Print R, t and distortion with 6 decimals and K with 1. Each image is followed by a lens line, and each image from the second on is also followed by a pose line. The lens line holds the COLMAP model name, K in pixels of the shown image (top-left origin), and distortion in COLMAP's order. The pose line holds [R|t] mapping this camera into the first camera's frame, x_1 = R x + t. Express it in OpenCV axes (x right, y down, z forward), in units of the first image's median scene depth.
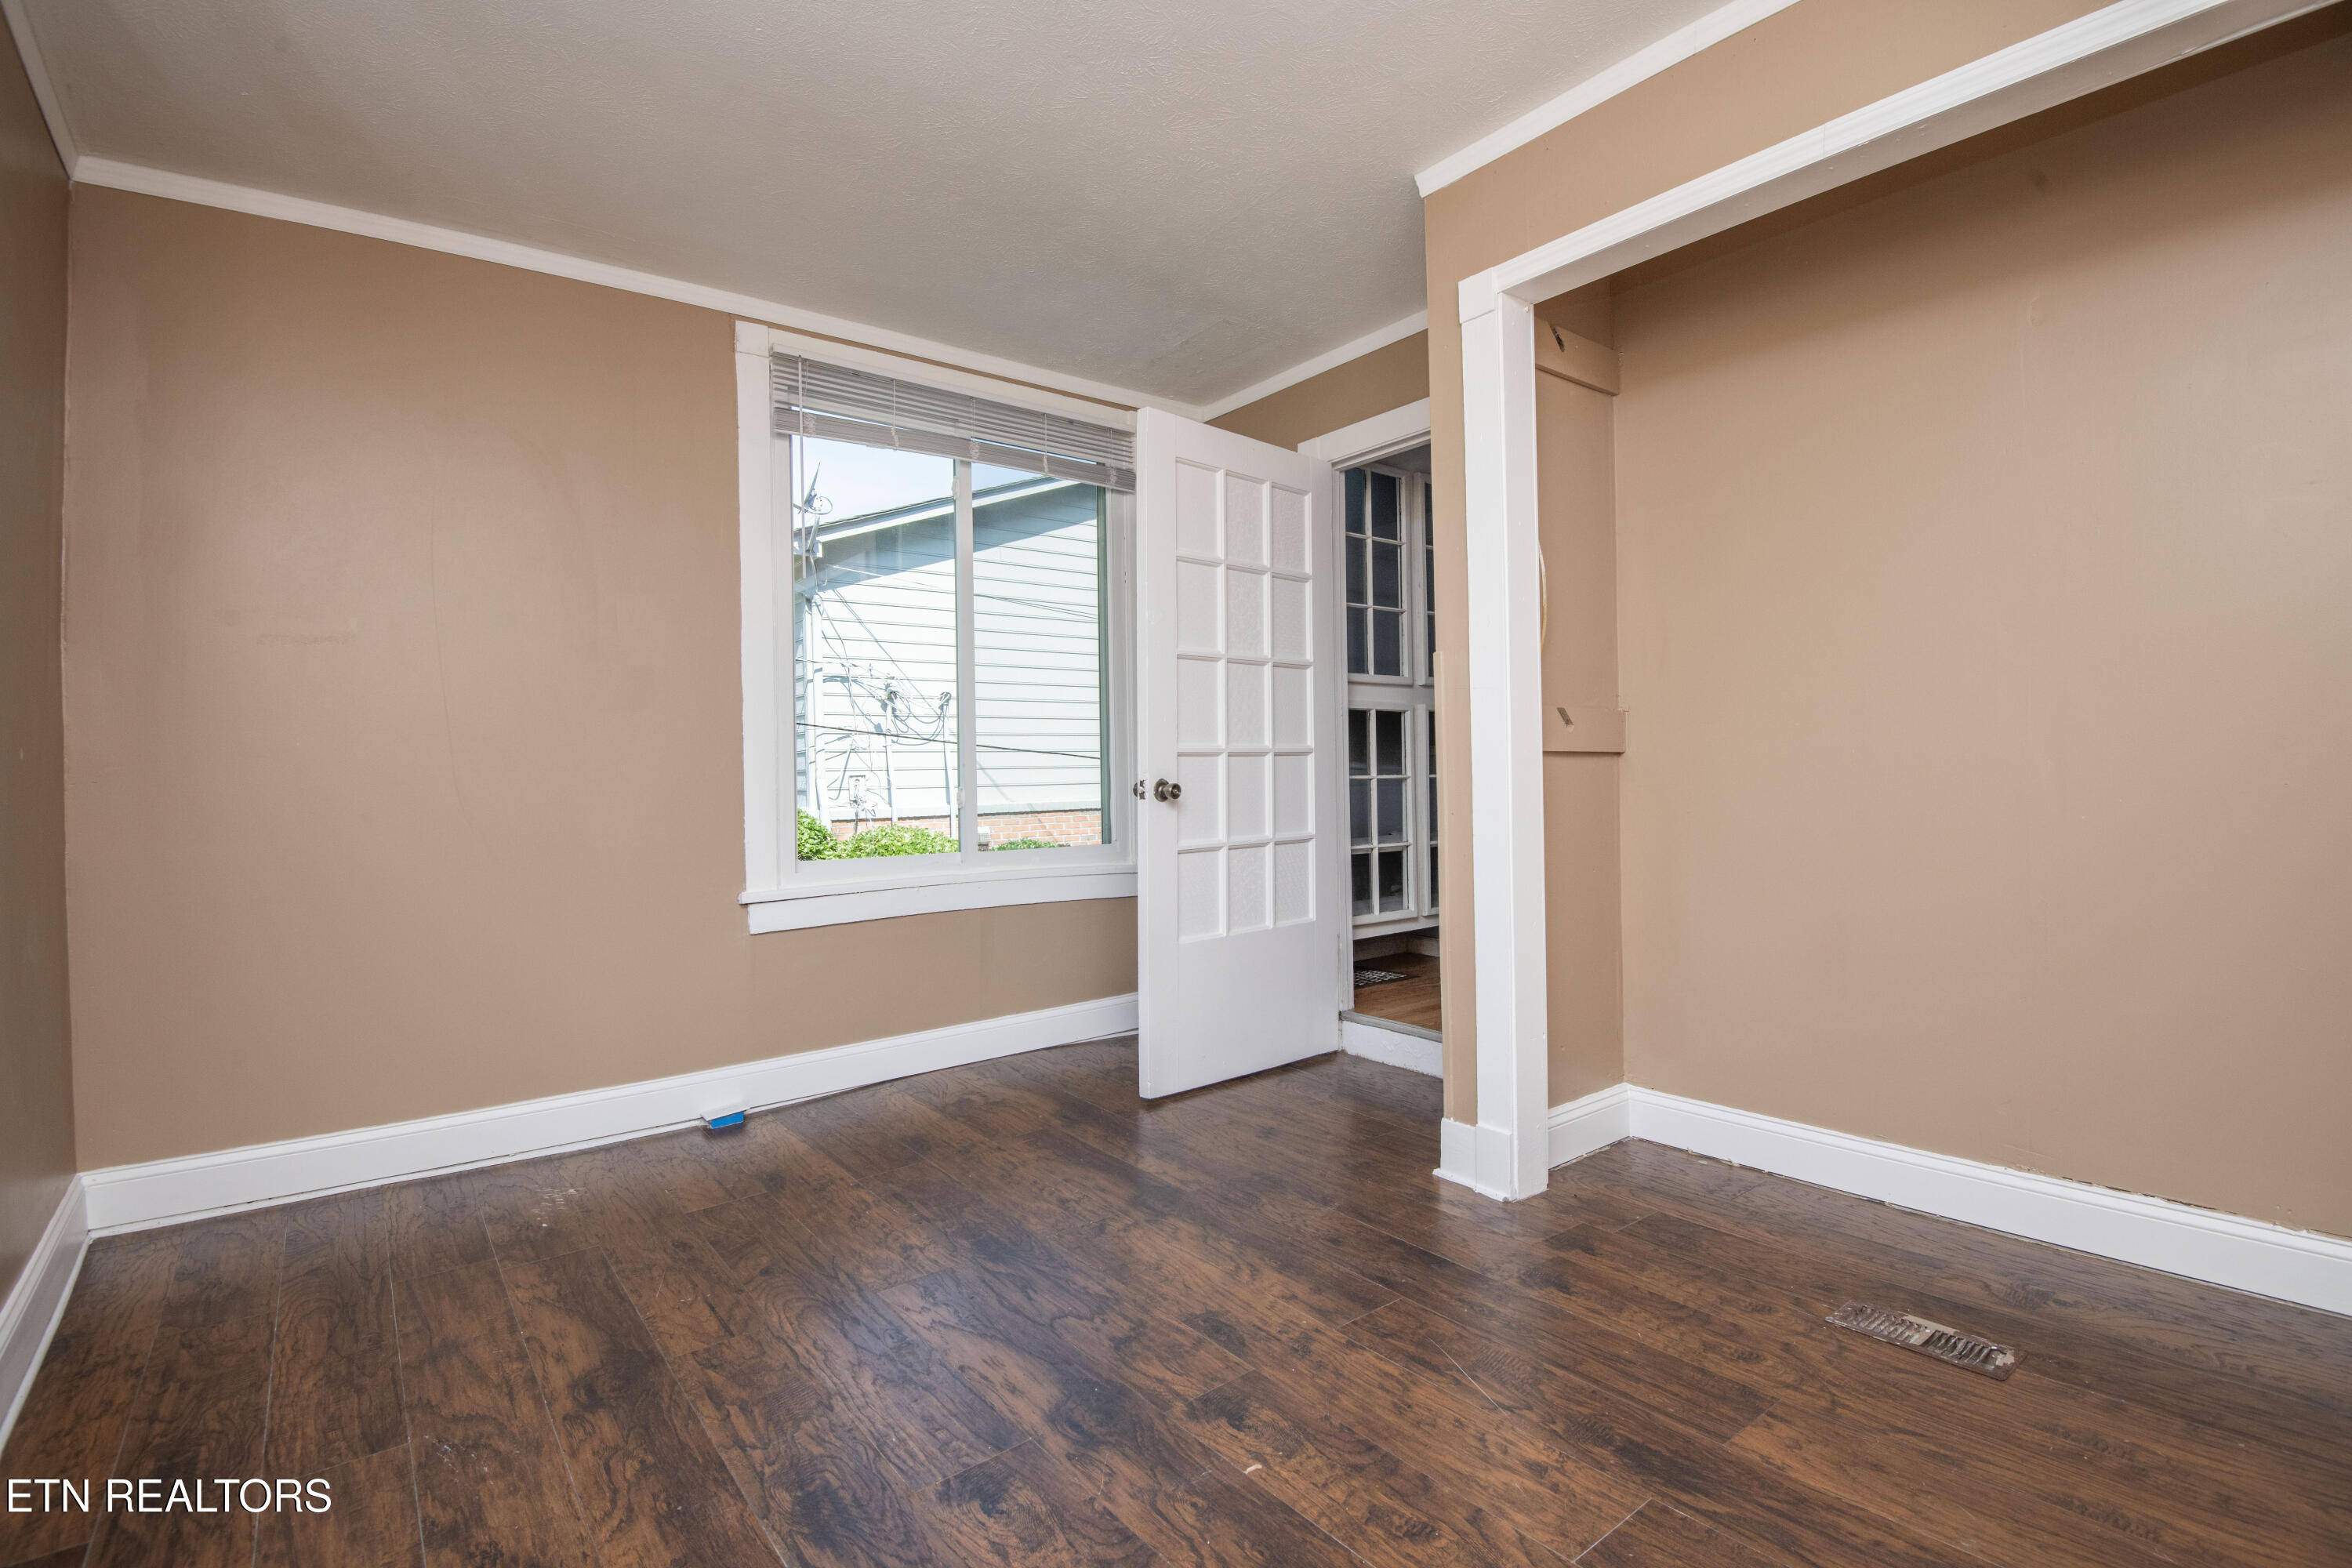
lens RADIAL K [[1088.8, 0, 1184.7], [0, 1088.8, 776.7], [0, 0, 1]] dist [-0.003419, -0.026287]
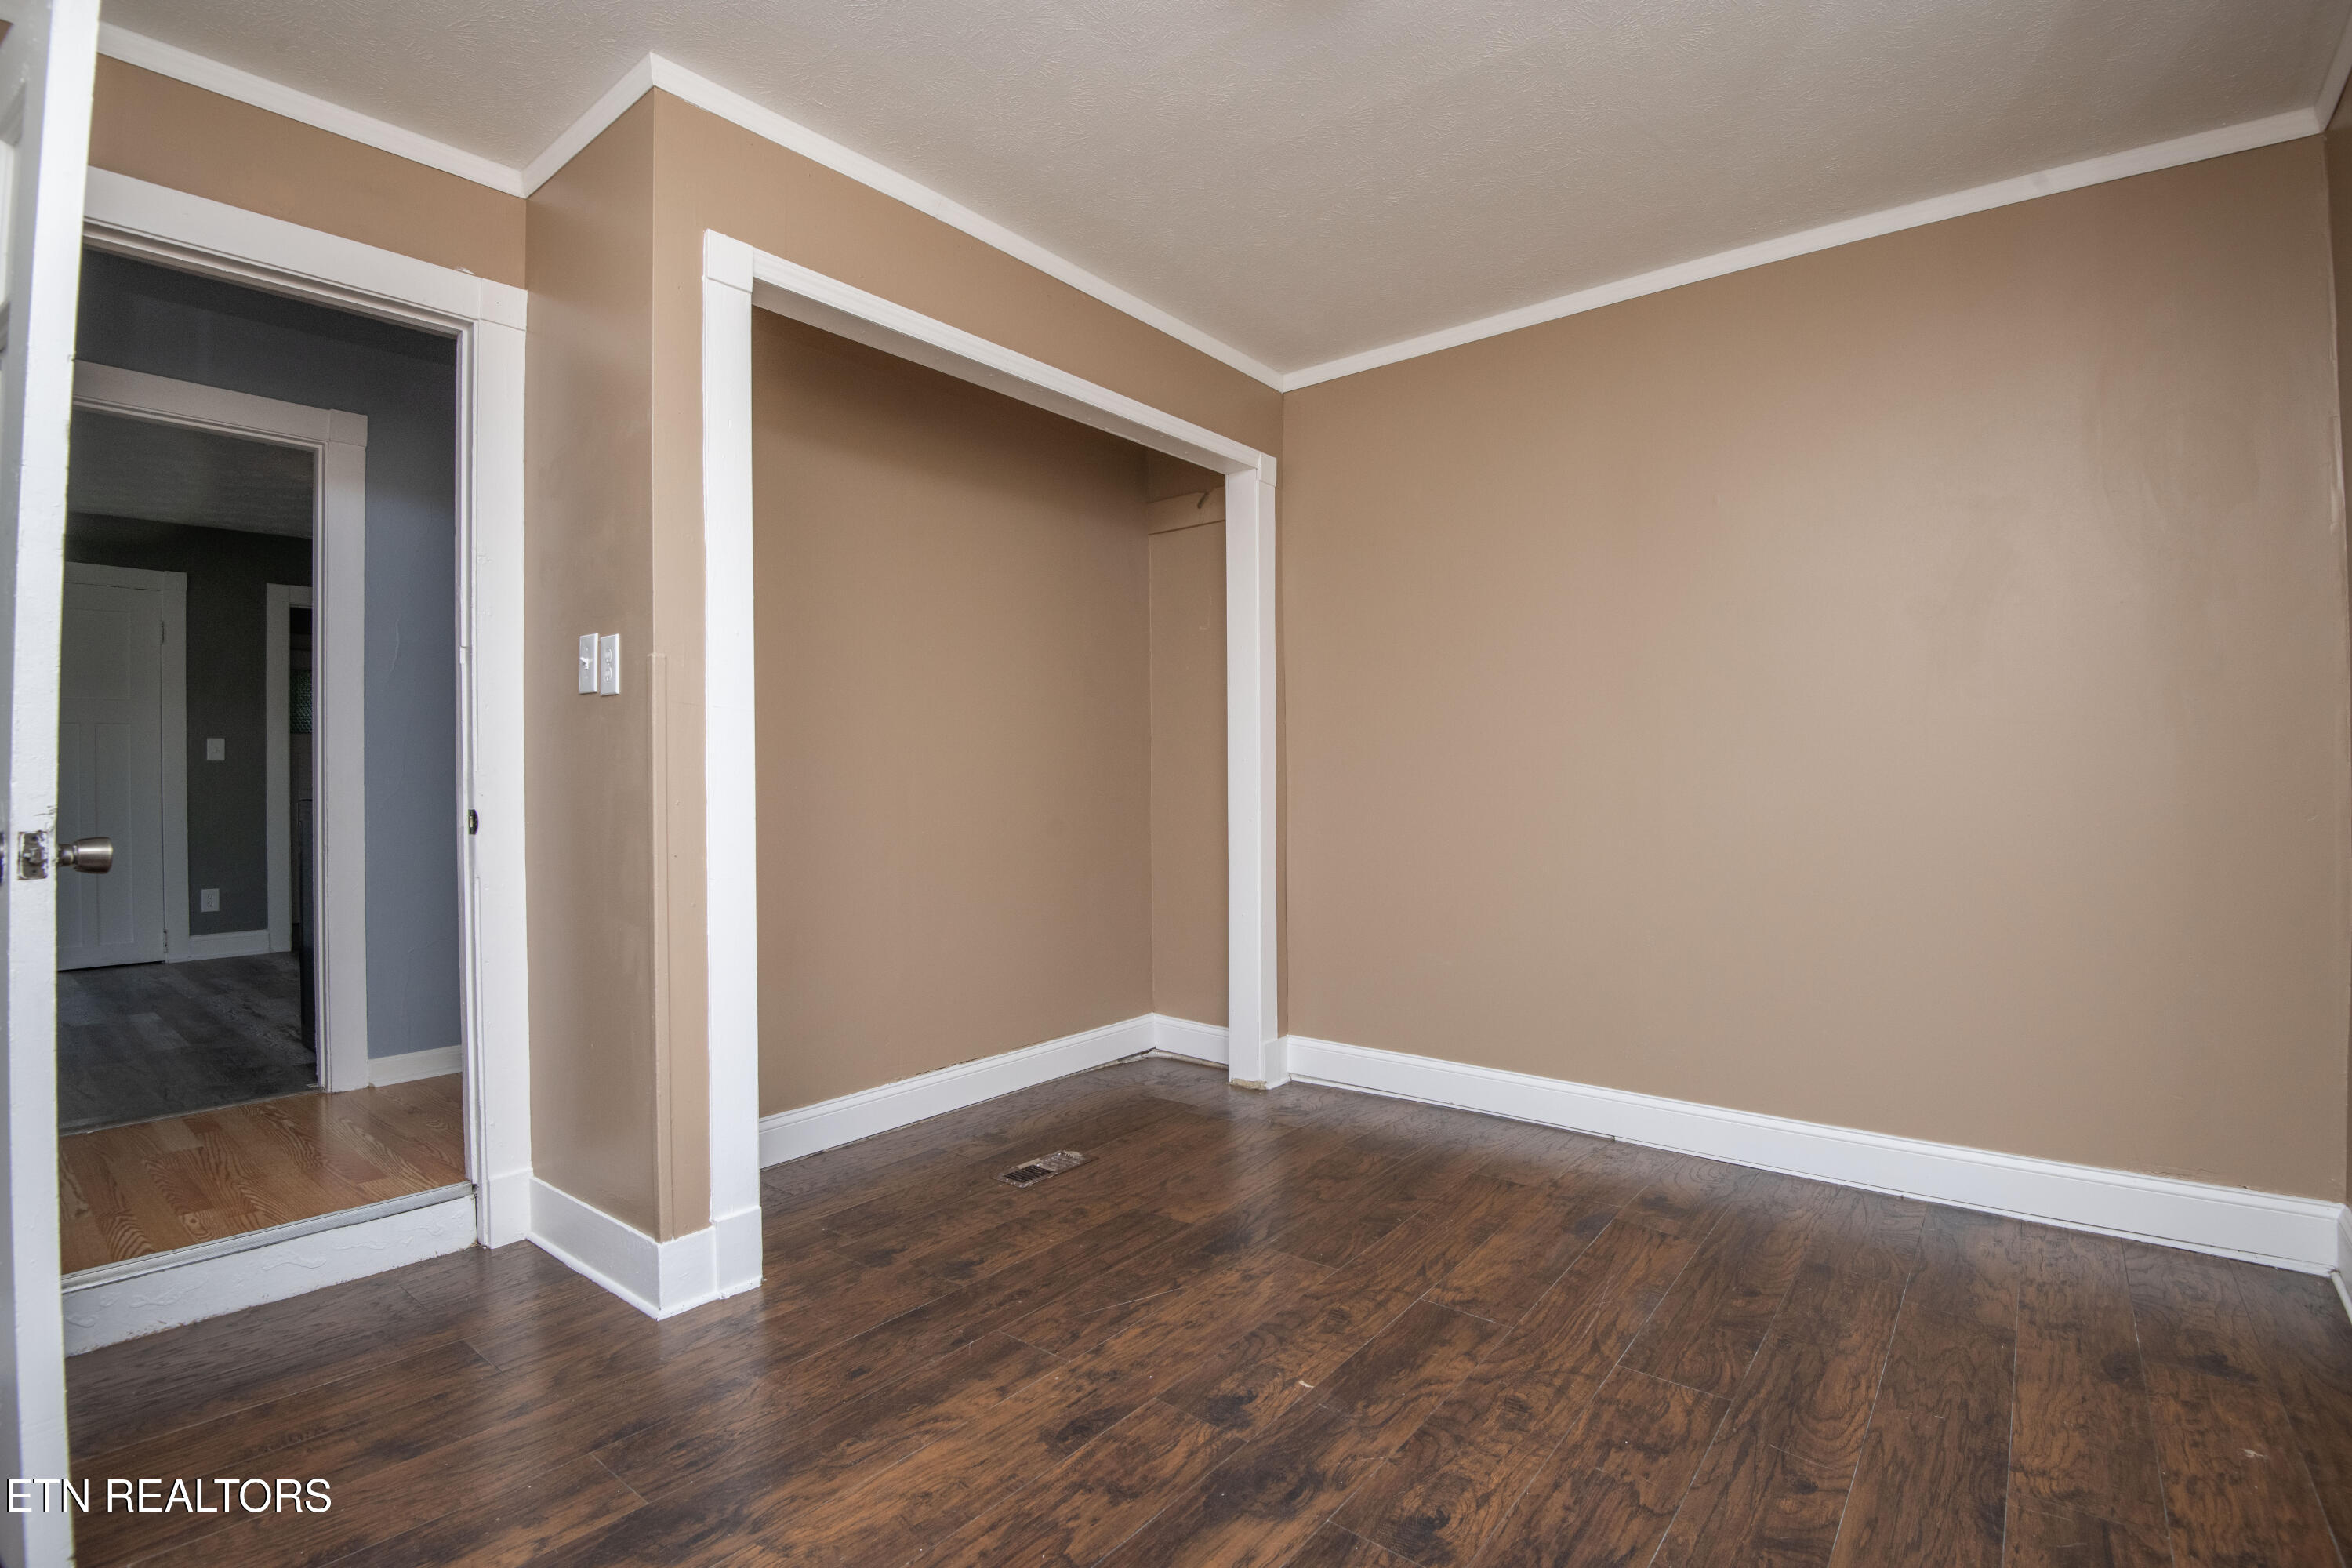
lens RADIAL K [[1088.8, 0, 1184.7], [0, 1088.8, 776.7], [0, 0, 1]] dist [-0.003419, -0.026287]
pose [[-0.227899, 0.024573, 0.973375, -0.915508], [0.021666, 0.999562, -0.020162, -0.002315], [-0.973444, 0.016494, -0.228331, 1.181463]]
